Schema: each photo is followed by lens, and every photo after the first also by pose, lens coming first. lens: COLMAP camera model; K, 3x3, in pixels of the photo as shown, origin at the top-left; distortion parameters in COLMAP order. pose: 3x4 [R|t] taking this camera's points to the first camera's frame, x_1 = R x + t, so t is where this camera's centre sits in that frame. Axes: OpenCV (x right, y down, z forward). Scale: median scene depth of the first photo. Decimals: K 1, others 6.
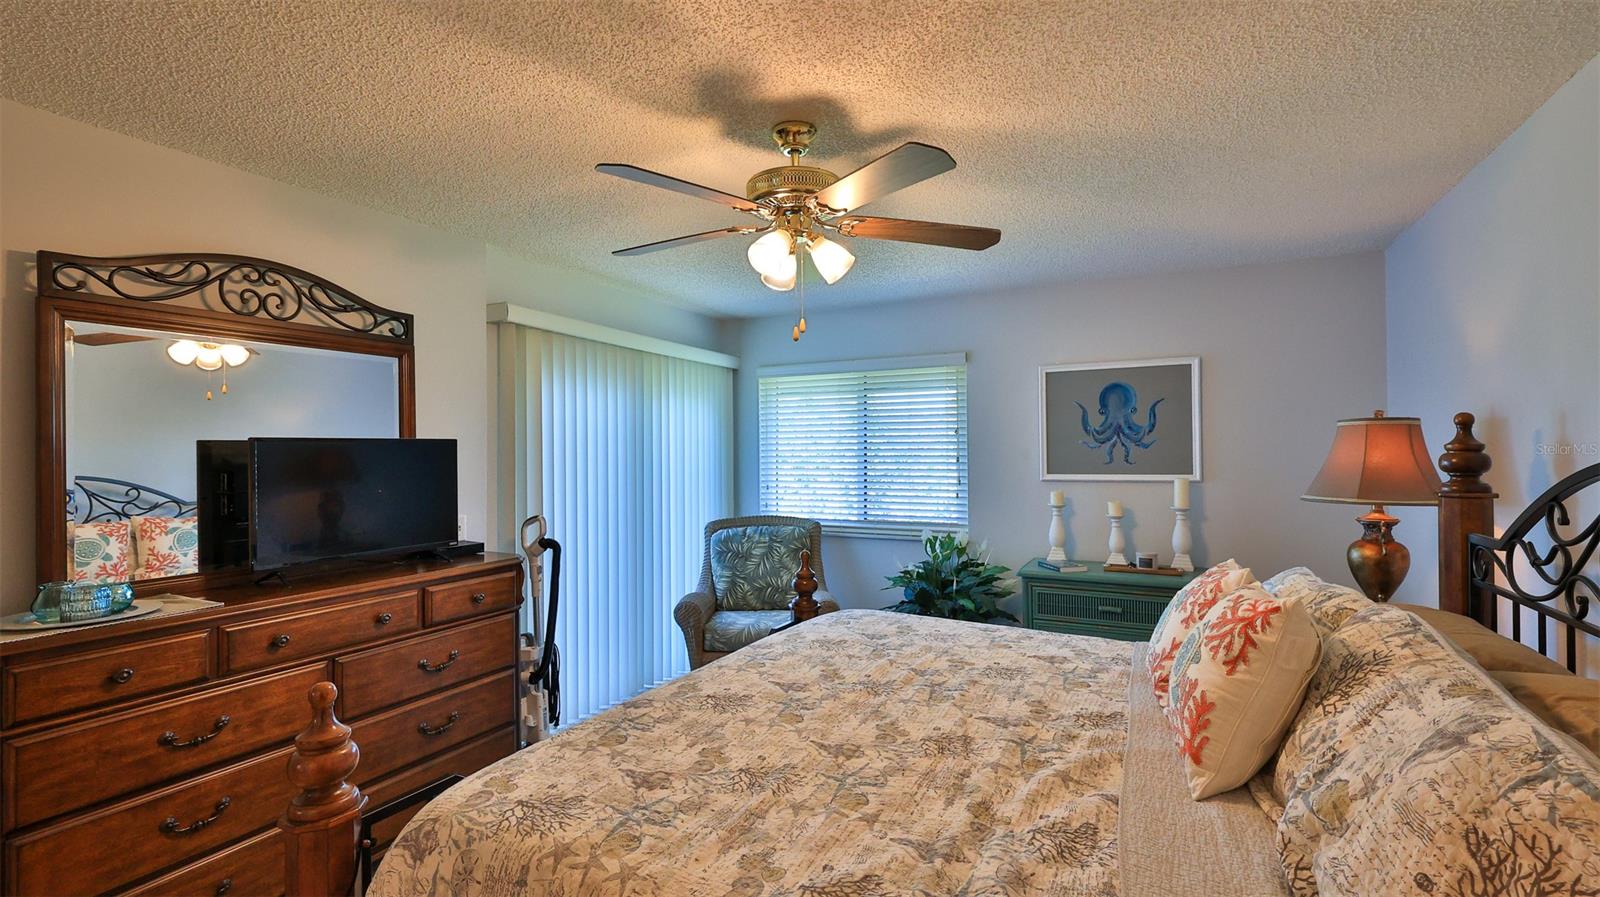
lens RADIAL K [[709.3, 0, 800.0], [0, 709.3, 448.5], [0, 0, 1]] dist [-0.000173, 0.000640]
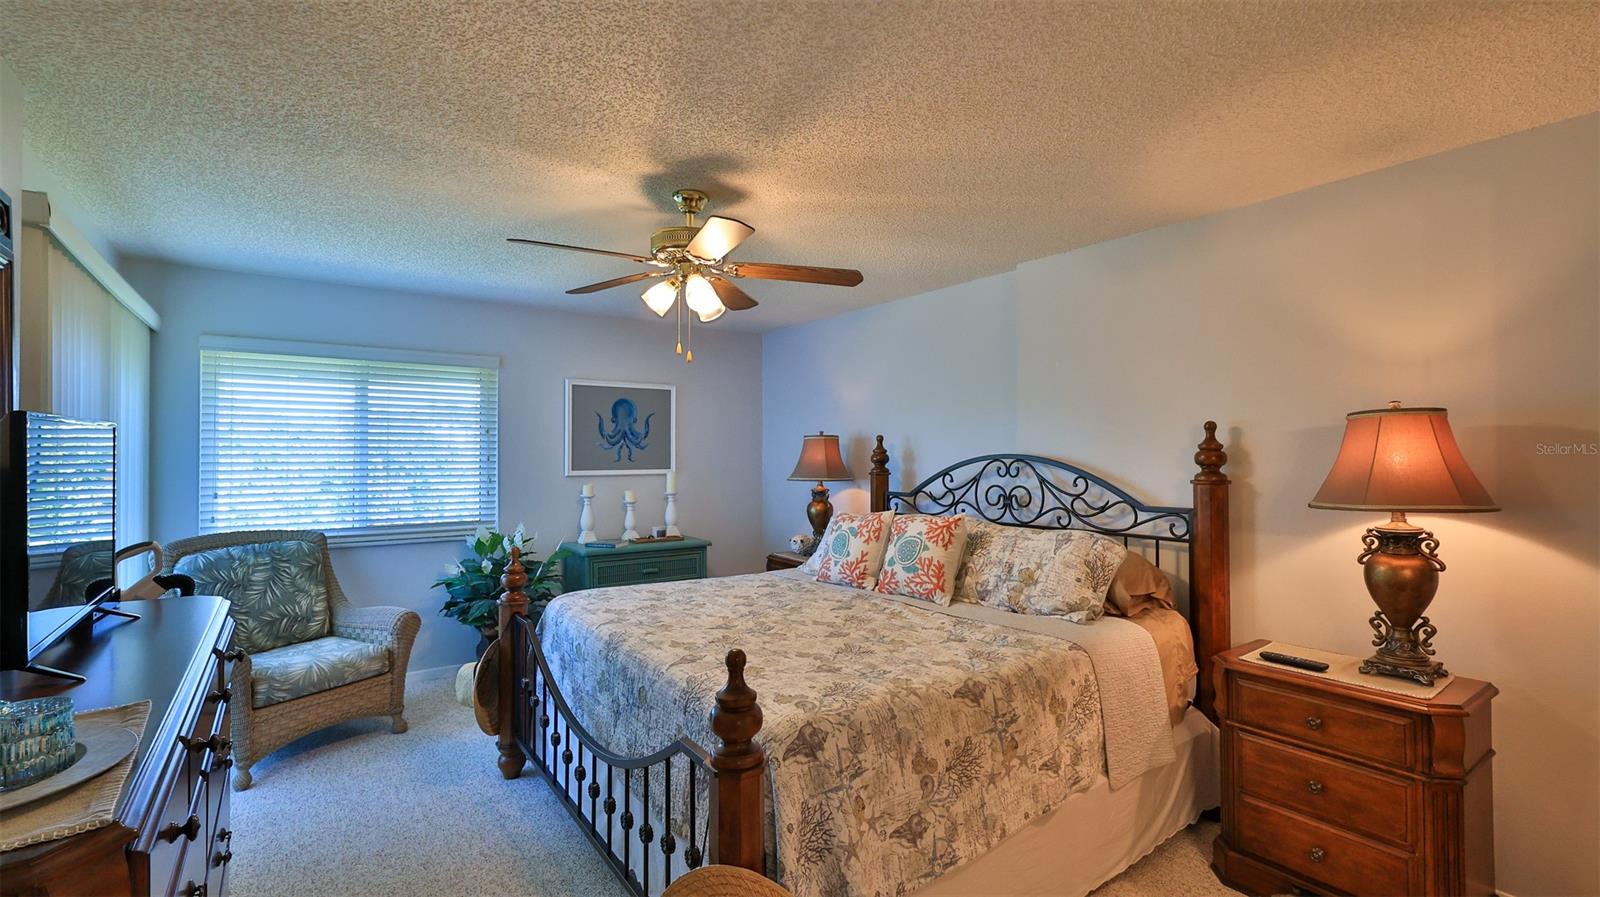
lens RADIAL K [[709.3, 0, 800.0], [0, 709.3, 448.5], [0, 0, 1]] dist [-0.000173, 0.000640]
pose [[0.451359, 0.012611, 0.892254, -0.854905], [-0.010438, 0.999906, -0.008852, 0.009164], [-0.892282, -0.005318, 0.451448, 0.207031]]
